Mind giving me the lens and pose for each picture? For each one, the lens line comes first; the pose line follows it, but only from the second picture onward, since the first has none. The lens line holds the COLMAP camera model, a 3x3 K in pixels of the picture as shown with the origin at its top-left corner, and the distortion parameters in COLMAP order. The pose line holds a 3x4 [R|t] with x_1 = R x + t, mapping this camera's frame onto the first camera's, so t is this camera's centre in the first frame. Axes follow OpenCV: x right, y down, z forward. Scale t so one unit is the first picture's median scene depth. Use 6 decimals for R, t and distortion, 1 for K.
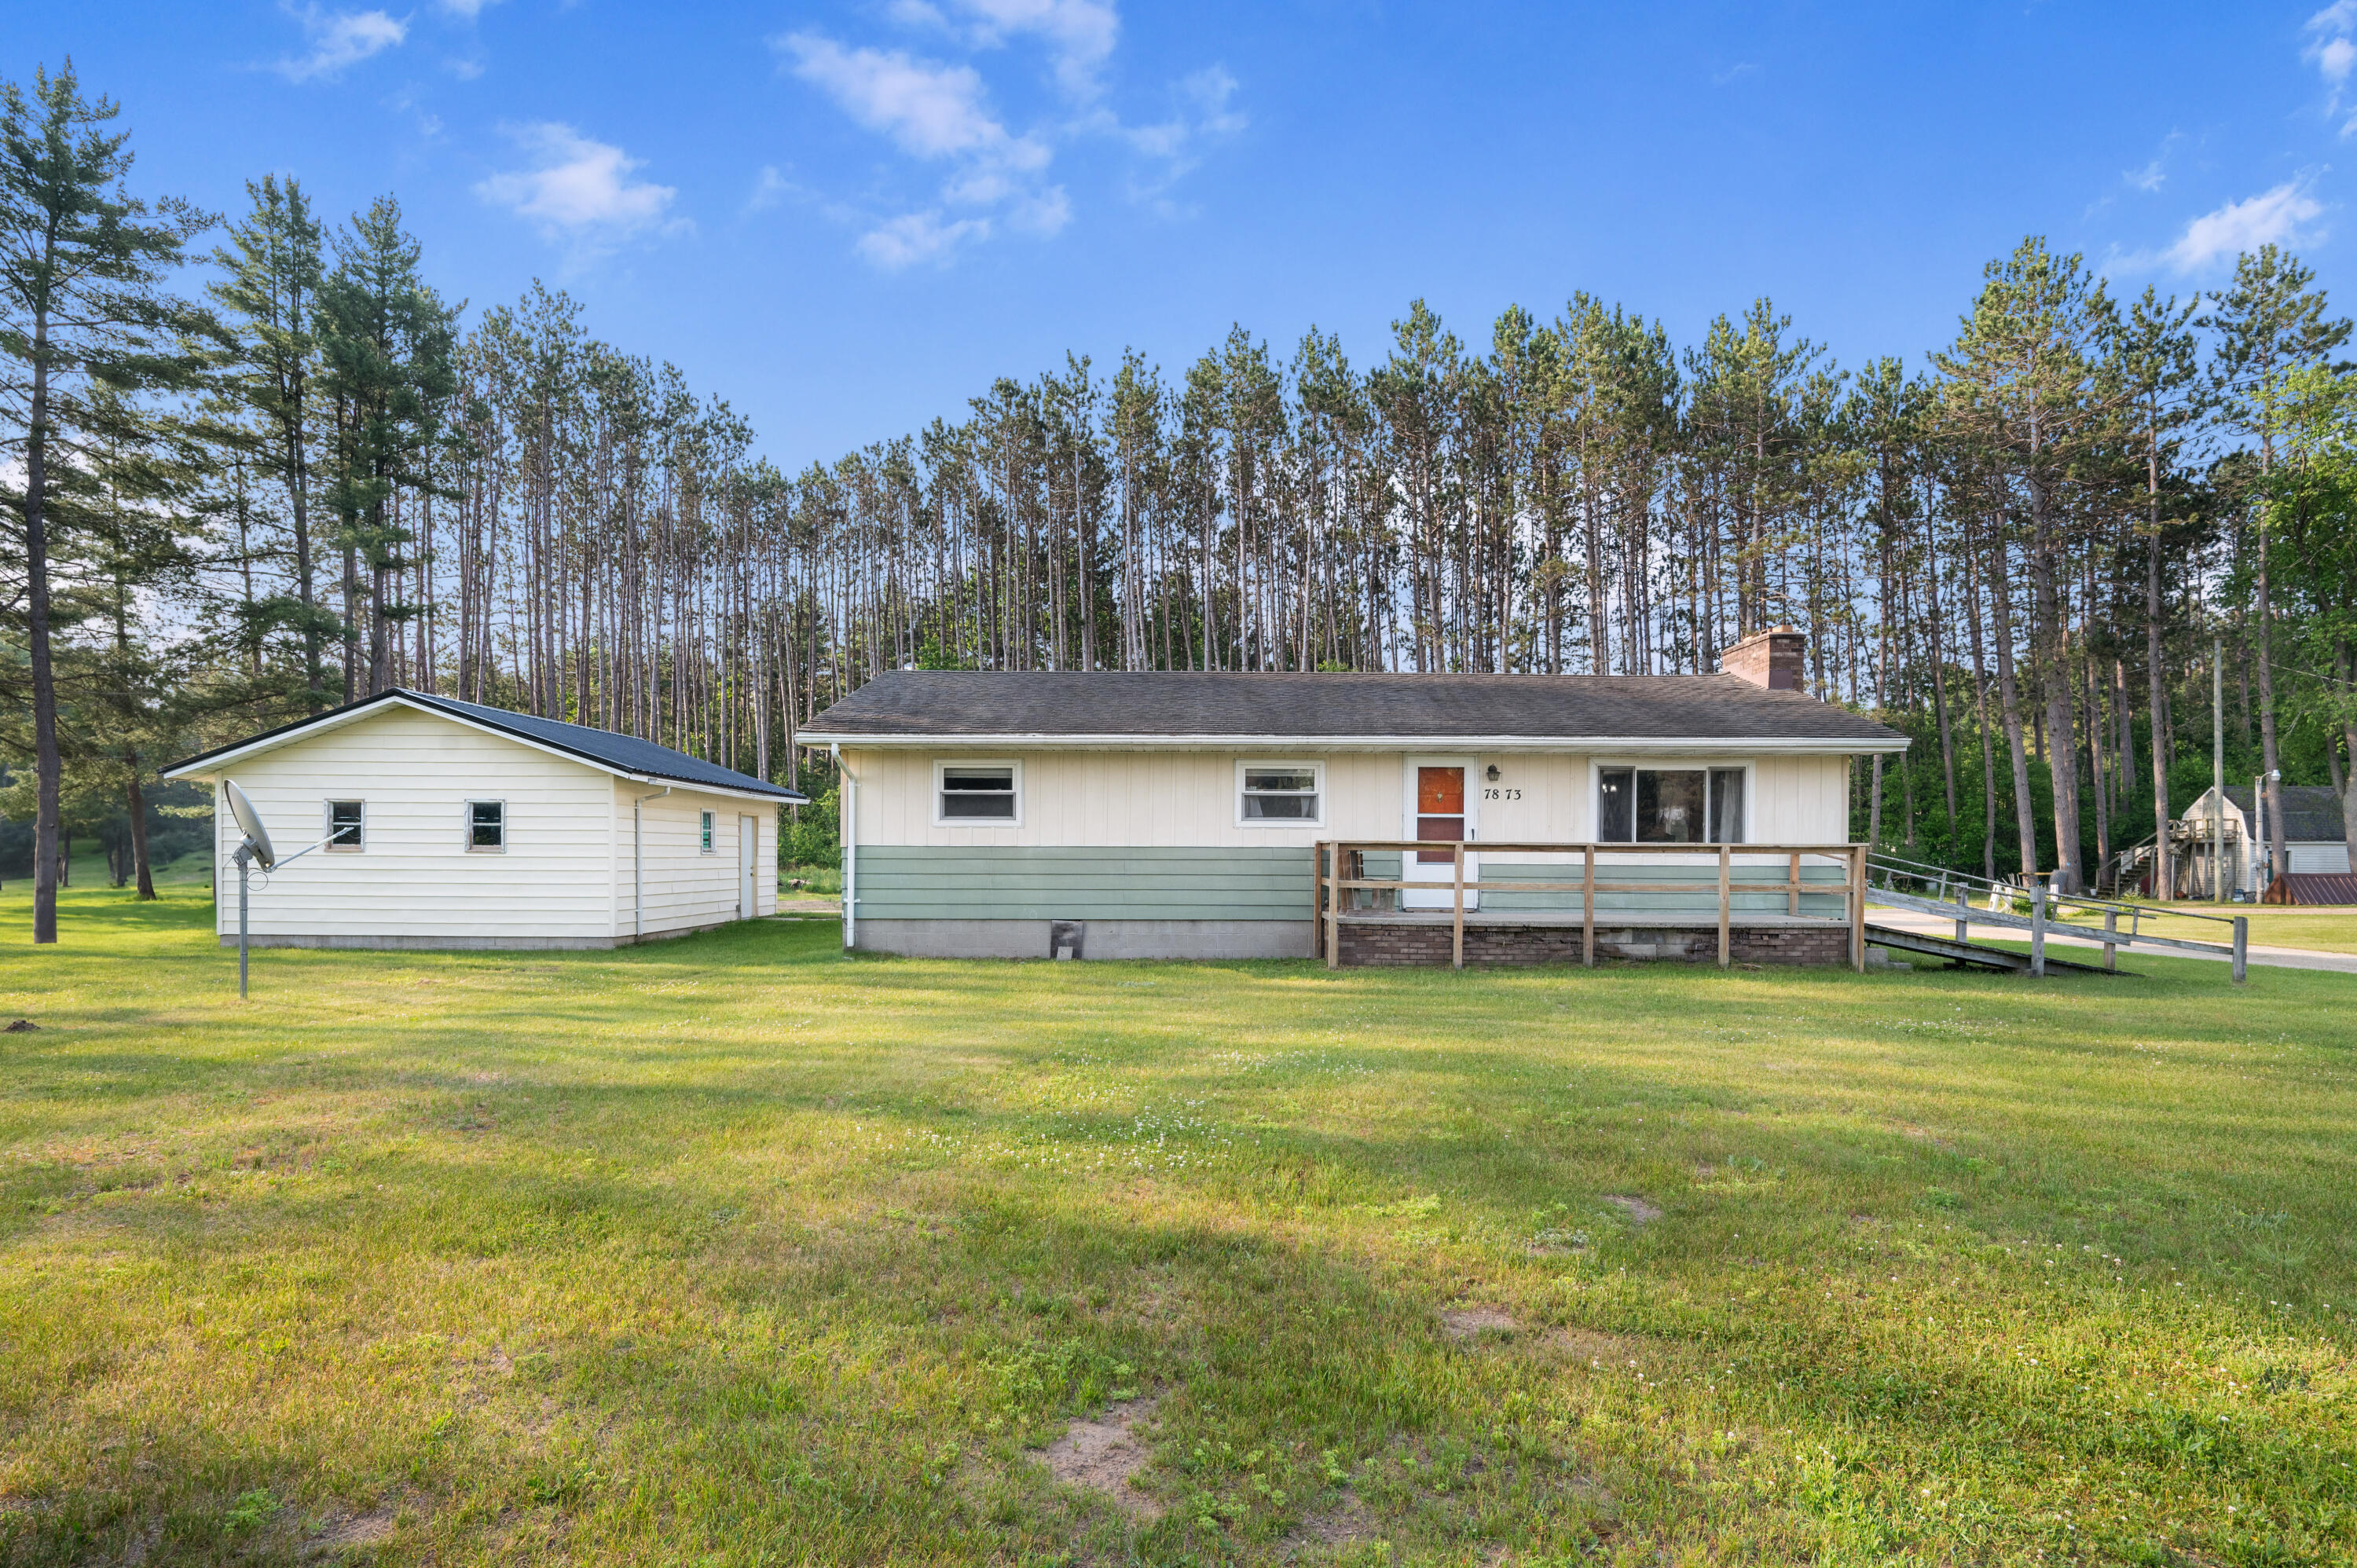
lens RADIAL K [[1154.8, 0, 1175.5], [0, 1154.8, 859.8], [0, 0, 1]] dist [0.000233, 0.000311]
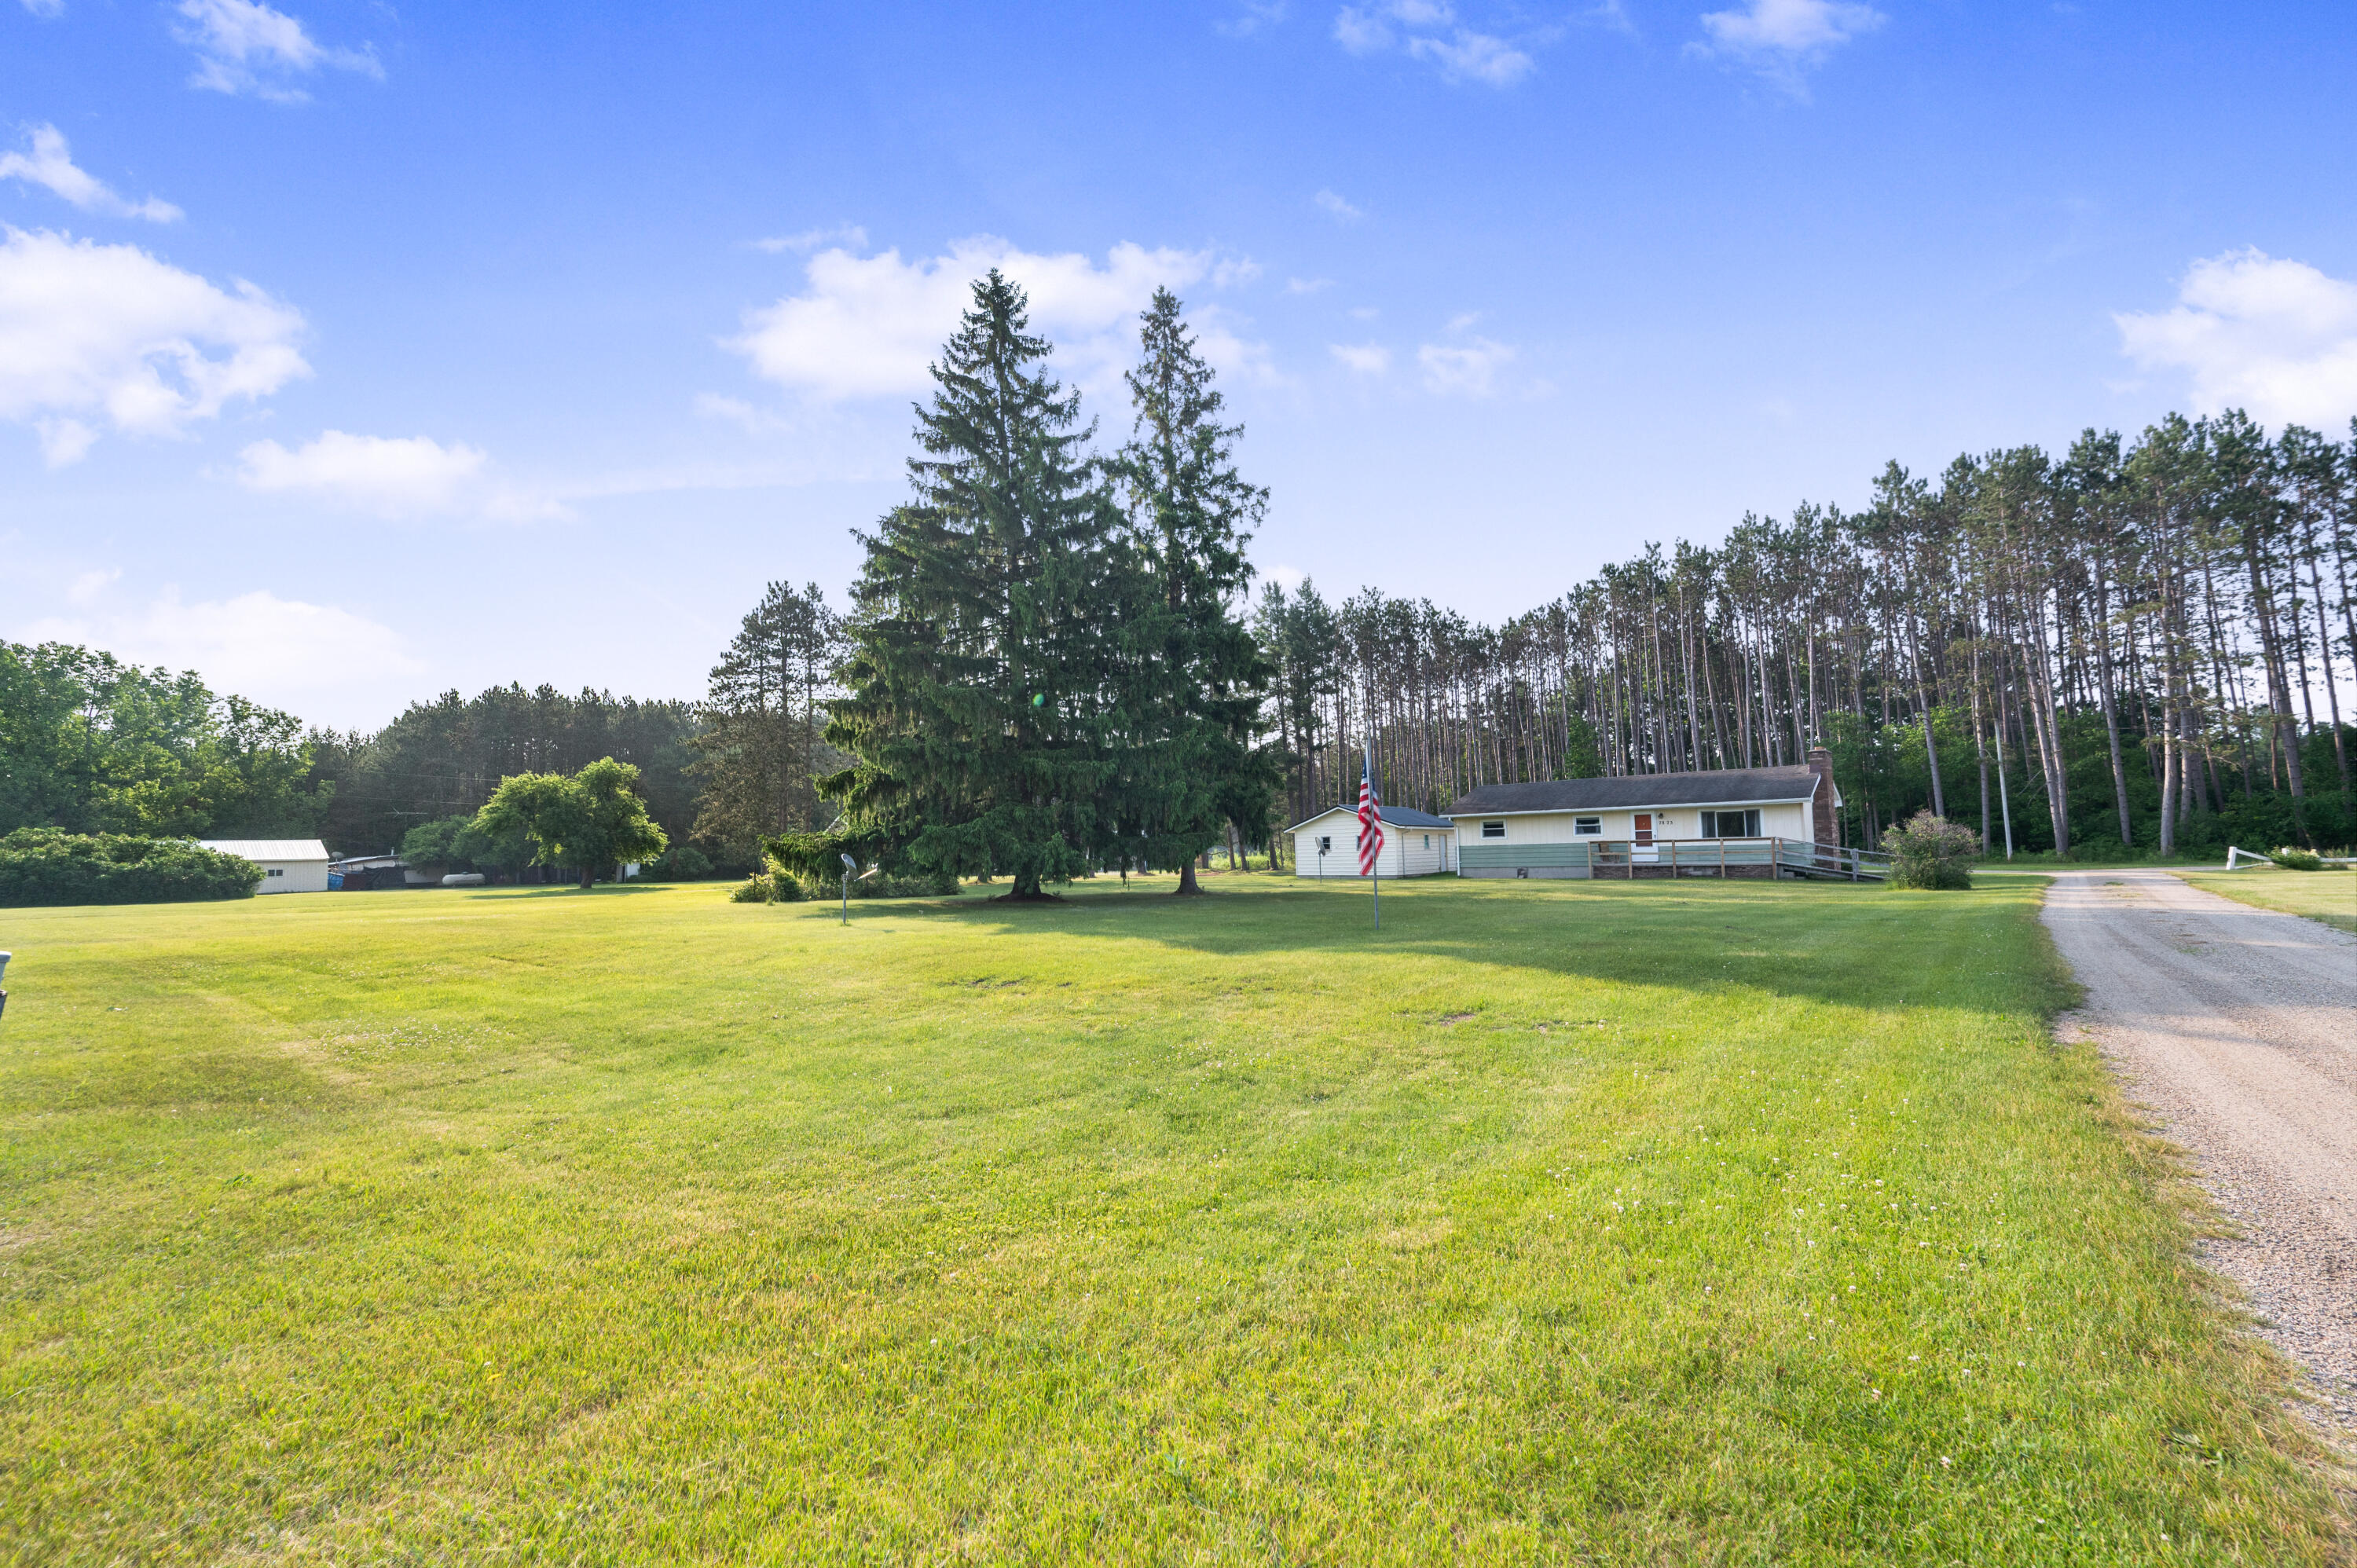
lens RADIAL K [[934.1, 0, 1178.5], [0, 934.1, 779.4], [0, 0, 1]] dist [-0.000018, -0.000111]
pose [[0.758862, -0.074337, -0.646995, 0.700848], [0.024813, 0.996043, -0.085338, 0.005043], [0.650778, 0.048706, 0.757704, -1.293335]]
